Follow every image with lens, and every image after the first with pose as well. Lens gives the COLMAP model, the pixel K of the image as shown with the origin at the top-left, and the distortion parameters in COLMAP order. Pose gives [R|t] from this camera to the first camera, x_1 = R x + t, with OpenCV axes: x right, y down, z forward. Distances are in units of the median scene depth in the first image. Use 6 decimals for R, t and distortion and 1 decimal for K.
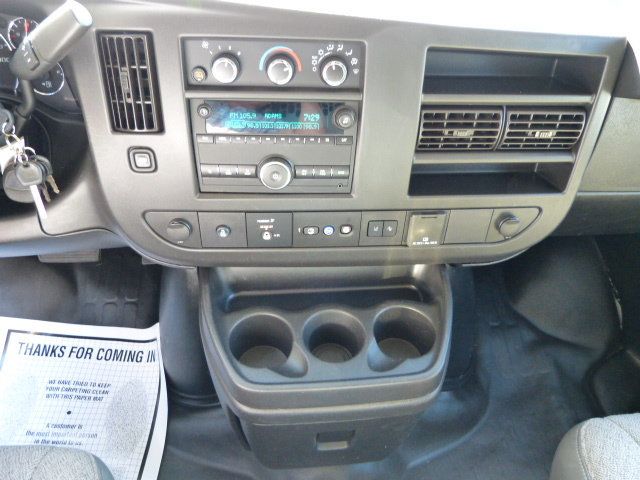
lens RADIAL K [[481.8, 0, 320.5], [0, 481.8, 244.6], [0, 0, 1]] dist [-0.030368, 0.016399]
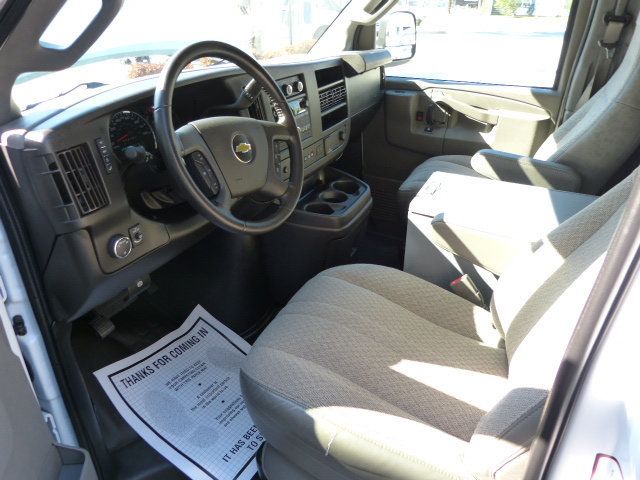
lens RADIAL K [[481.8, 0, 320.5], [0, 481.8, 244.6], [0, 0, 1]] dist [-0.030368, 0.016399]
pose [[0.544902, -0.443956, 0.711326, -1.420031], [0.550730, 0.829186, 0.095636, 0.104195], [-0.632280, 0.339637, 0.696325, -0.367891]]
